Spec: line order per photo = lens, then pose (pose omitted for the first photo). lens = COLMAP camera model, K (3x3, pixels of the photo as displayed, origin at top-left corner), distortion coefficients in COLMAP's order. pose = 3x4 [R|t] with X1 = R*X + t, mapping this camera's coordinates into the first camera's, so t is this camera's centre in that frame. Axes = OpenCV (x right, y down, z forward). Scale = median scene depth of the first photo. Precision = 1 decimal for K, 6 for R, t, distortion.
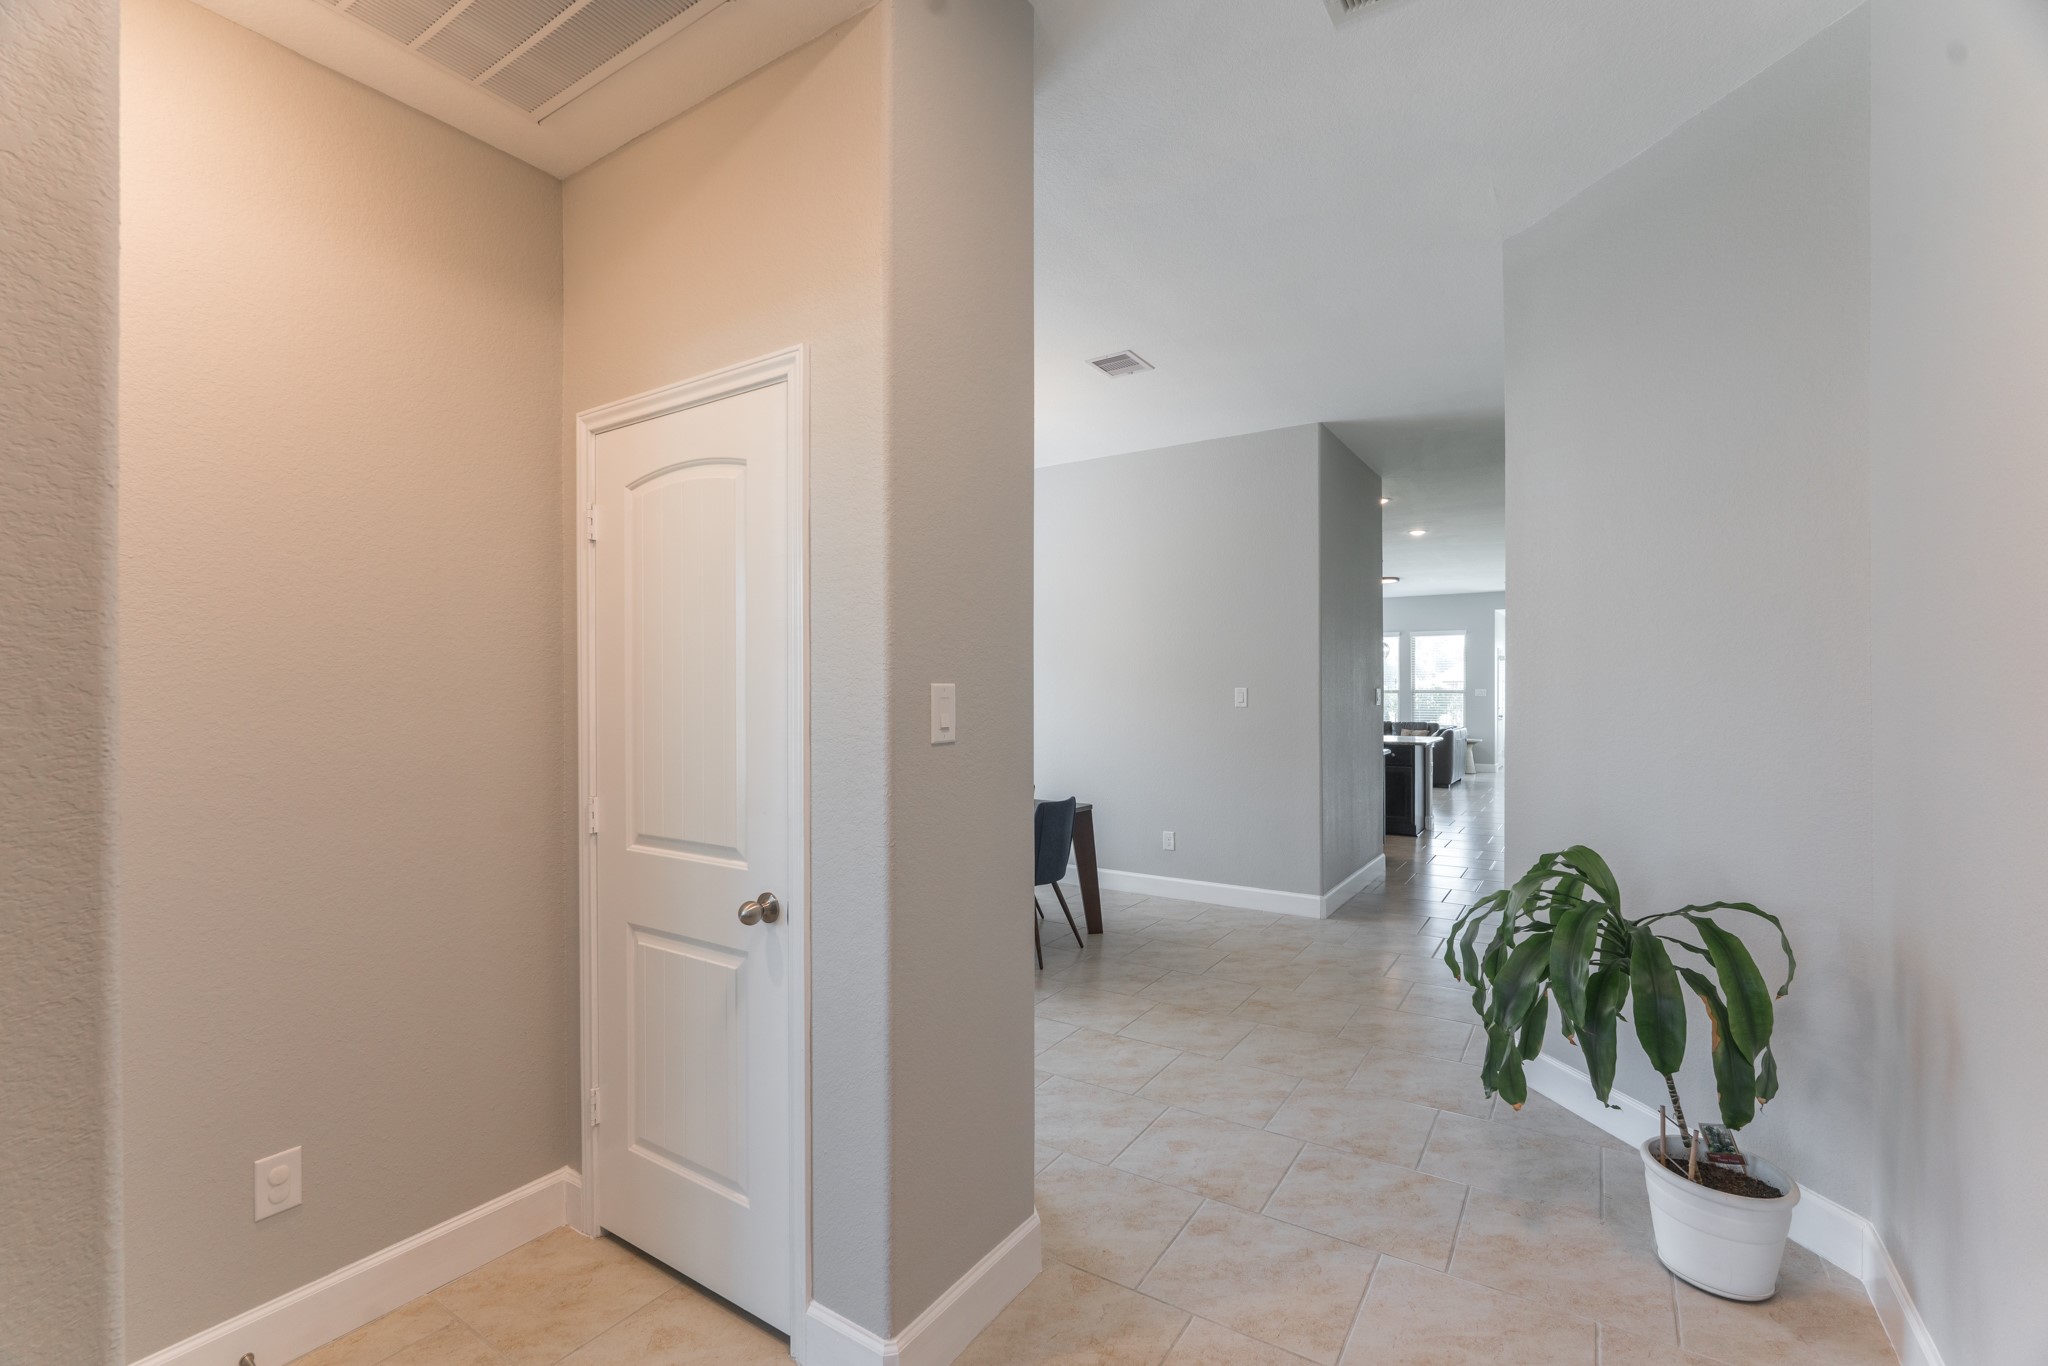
lens RADIAL K [[895.6, 0, 1044.8], [0, 895.6, 683.8], [0, 0, 1]] dist [0.000764, -0.000004]
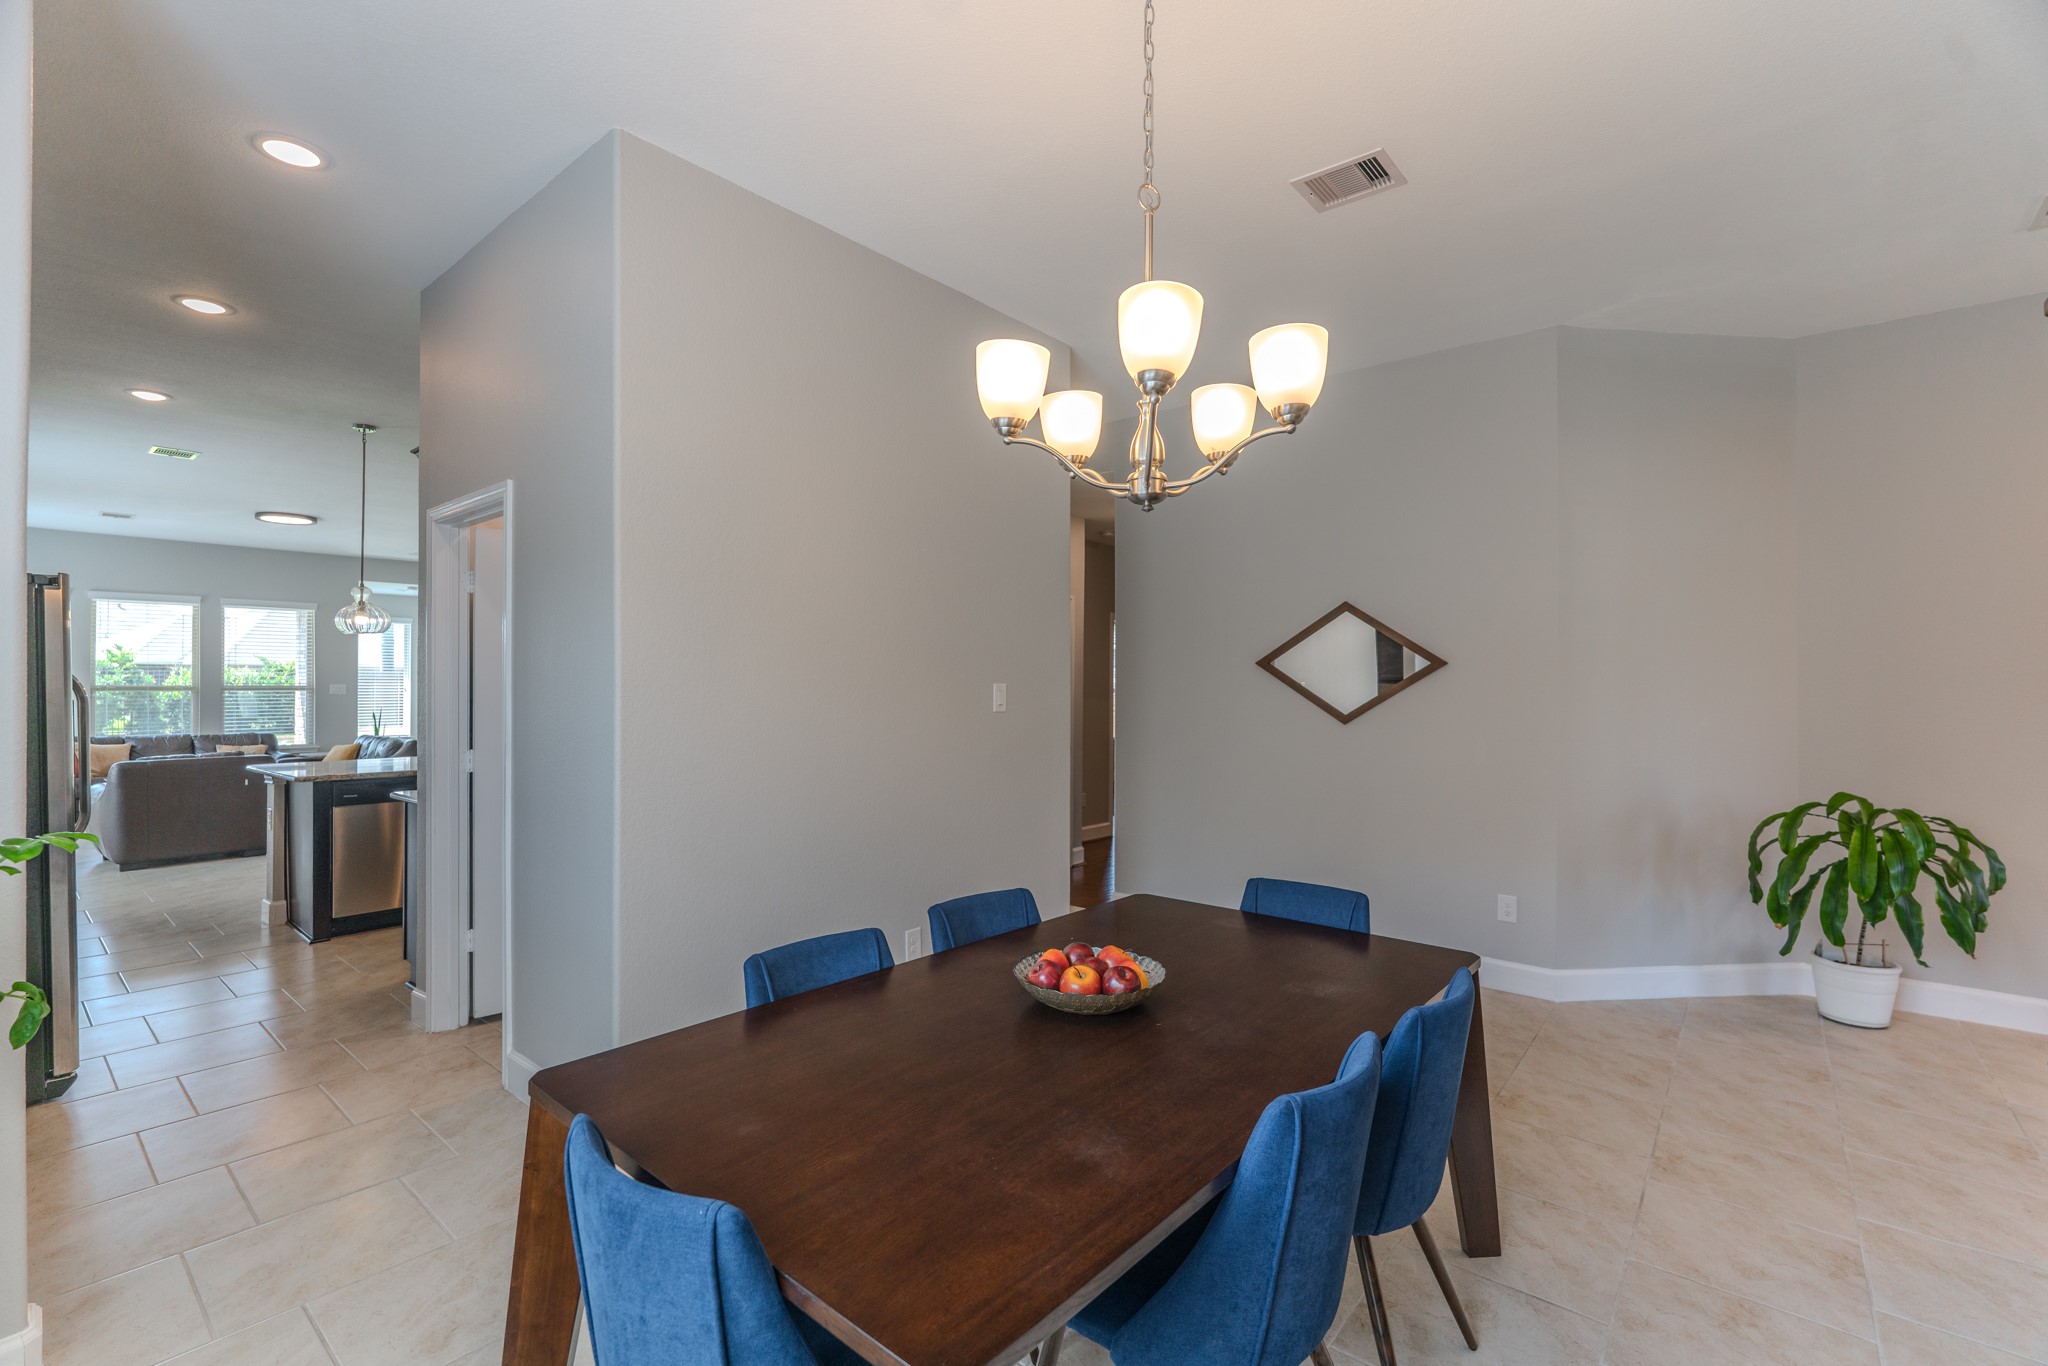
lens RADIAL K [[901.8, 0, 1025.2], [0, 901.8, 686.3], [0, 0, 1]] dist [-0.007657, -0.000244]
pose [[0.135202, 0.000627, 0.990818, -0.412918], [-0.008043, 0.999968, 0.000465, 0.005556], [-0.990785, -0.008032, 0.135203, 0.812957]]
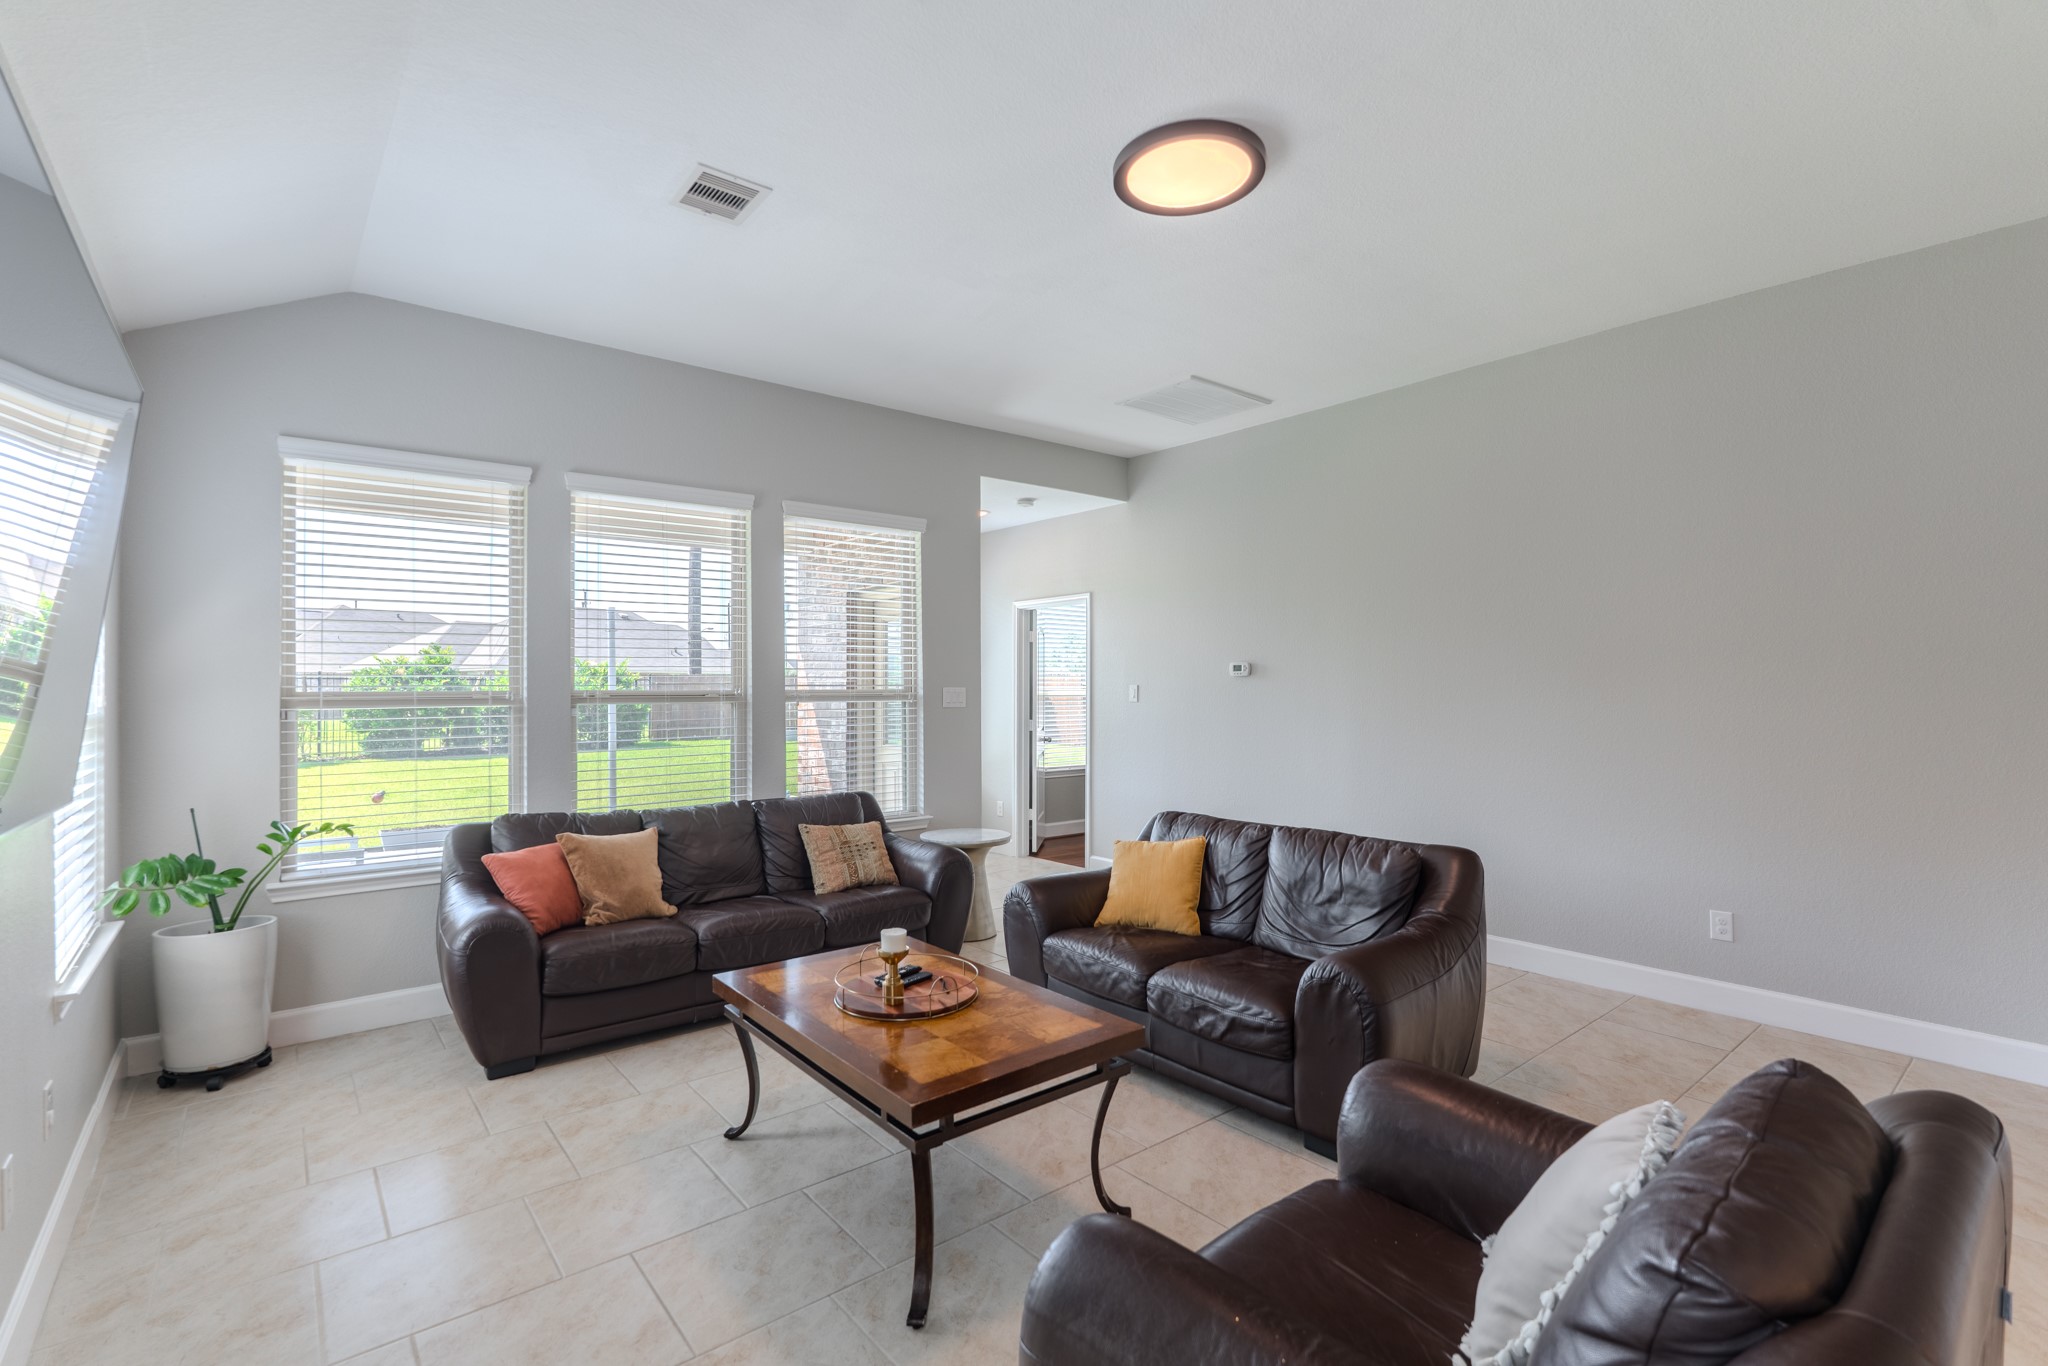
lens RADIAL K [[920.8, 0, 1015.1], [0, 920.8, 679.7], [0, 0, 1]] dist [-0.004775, -0.000366]
pose [[0.314668, 0.007294, 0.949174, 0.332433], [0.000829, 0.999968, -0.007959, 0.013561], [-0.949201, 0.003292, 0.314652, 2.082969]]
